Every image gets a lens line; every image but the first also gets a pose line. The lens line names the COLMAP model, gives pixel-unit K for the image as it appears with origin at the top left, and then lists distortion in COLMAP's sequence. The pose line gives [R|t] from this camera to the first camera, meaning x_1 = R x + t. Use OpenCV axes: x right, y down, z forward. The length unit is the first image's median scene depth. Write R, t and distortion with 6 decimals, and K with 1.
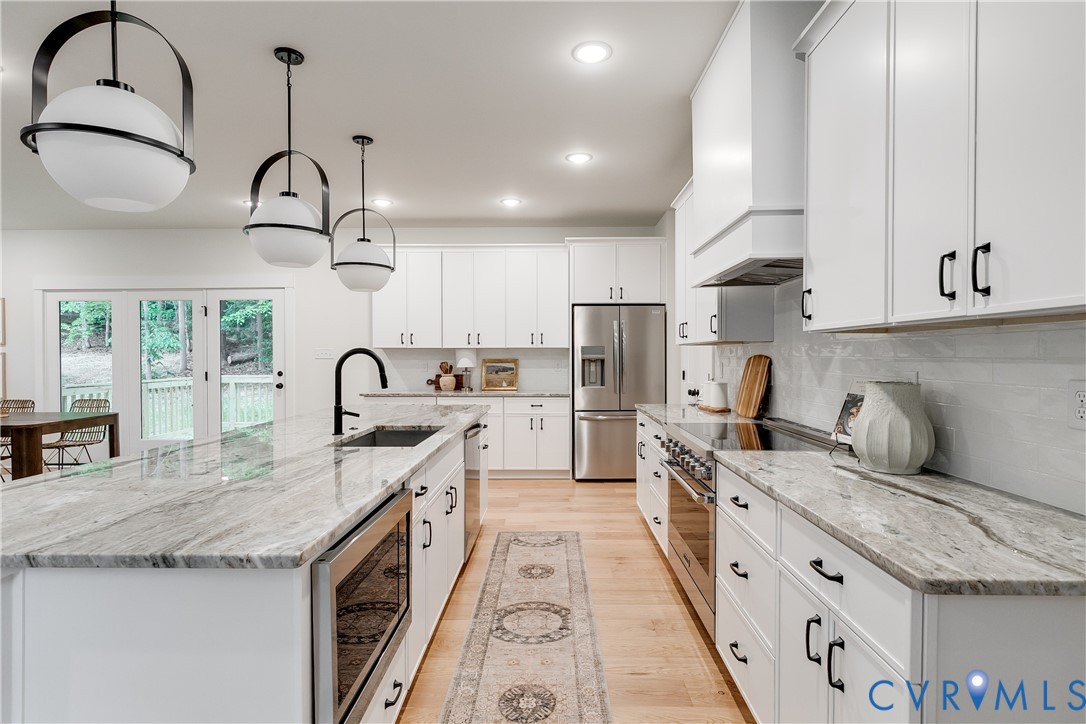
lens RADIAL K [[551.4, 0, 548.9], [0, 551.4, 362.0], [0, 0, 1]] dist [0.001452, -0.000845]
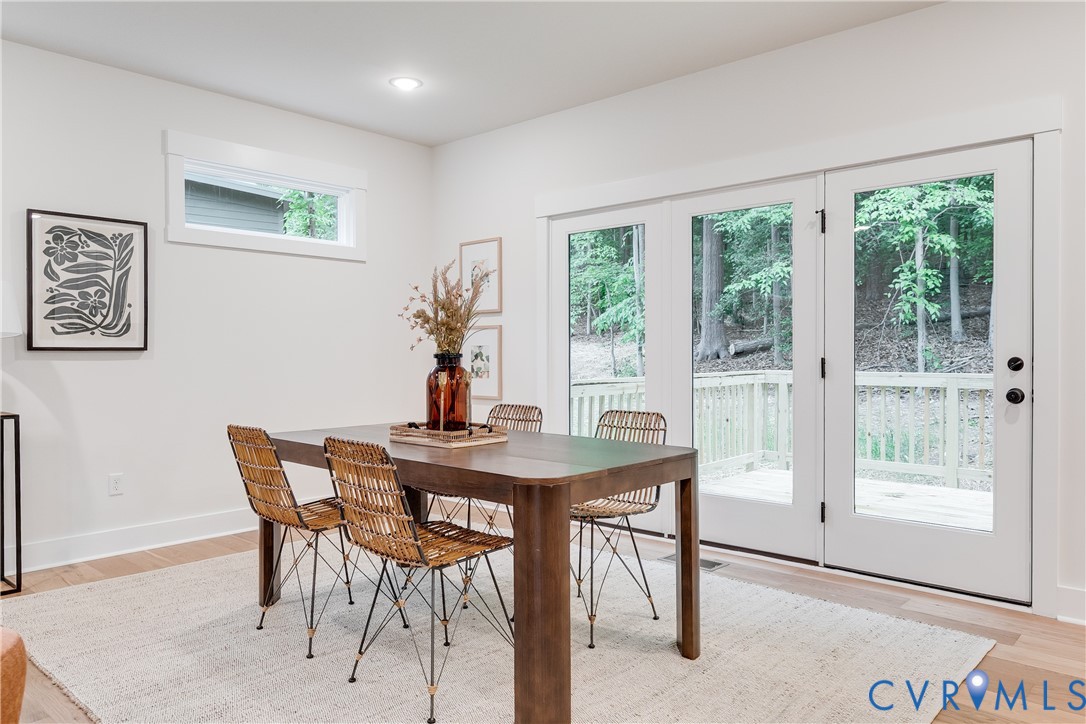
lens RADIAL K [[748.6, 0, 543.2], [0, 748.6, 354.8], [0, 0, 1]] dist [0.010971, 0.001509]
pose [[0.752646, 0.004576, -0.658409, -0.390954], [-0.007597, 0.999970, -0.001734, 0.017946], [0.658382, 0.006307, 0.752658, 0.393638]]
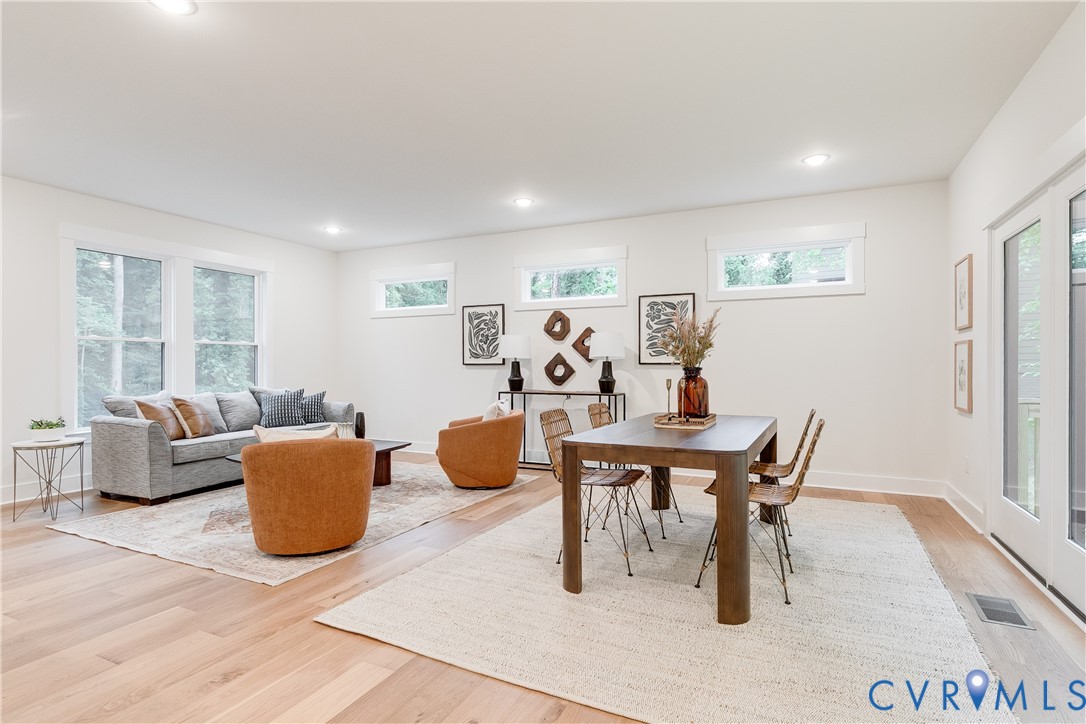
lens RADIAL K [[552.4, 0, 560.4], [0, 552.4, 354.1], [0, 0, 1]] dist [-0.009428, 0.002219]
pose [[-0.406434, -0.013627, -0.913579, -0.212621], [-0.009779, 0.999896, -0.010564, 0.010344], [0.913628, 0.004640, -0.406525, 0.828640]]
